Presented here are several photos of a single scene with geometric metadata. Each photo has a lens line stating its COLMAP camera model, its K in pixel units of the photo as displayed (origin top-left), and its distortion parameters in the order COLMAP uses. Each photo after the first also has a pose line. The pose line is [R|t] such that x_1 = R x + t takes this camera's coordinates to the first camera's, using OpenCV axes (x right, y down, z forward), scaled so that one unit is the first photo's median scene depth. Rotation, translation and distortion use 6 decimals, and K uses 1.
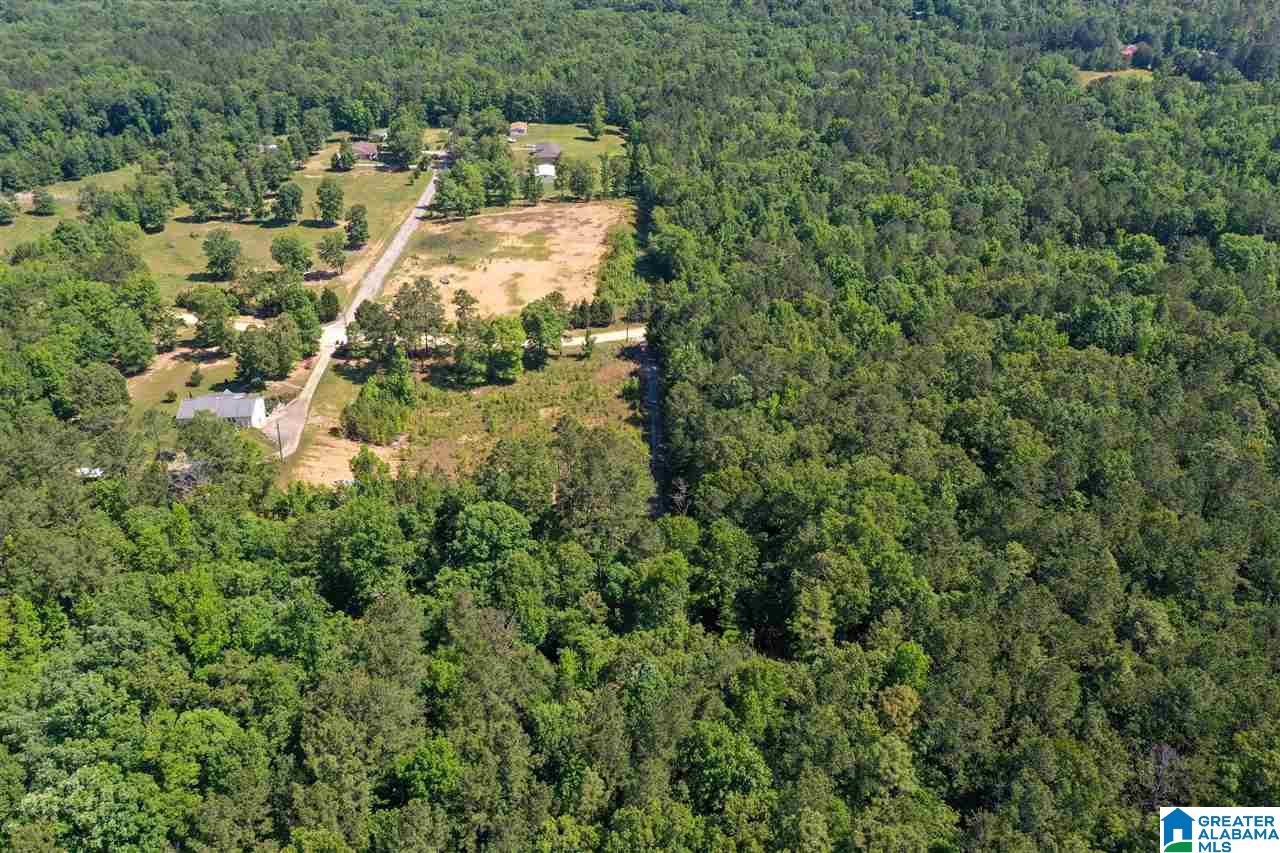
lens RADIAL K [[1014.1, 0, 643.1], [0, 1014.1, 413.5], [0, 0, 1]] dist [0.009801, 0.000994]
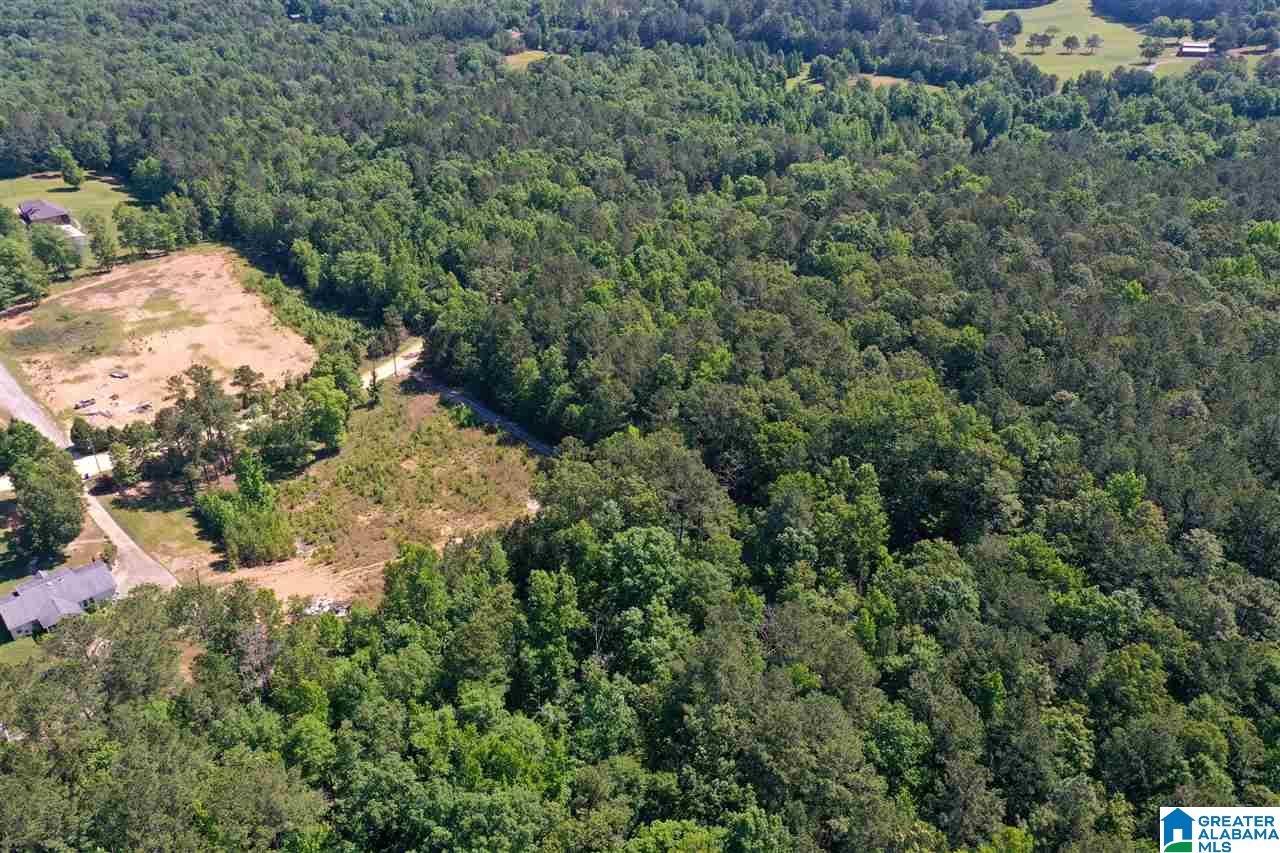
lens RADIAL K [[1014.1, 0, 643.1], [0, 1014.1, 413.5], [0, 0, 1]] dist [0.009801, 0.000994]
pose [[0.773074, -0.295566, 0.561246, -0.295326], [0.295750, 0.950699, 0.093289, -0.046860], [-0.561150, 0.093870, 0.822374, 0.089381]]
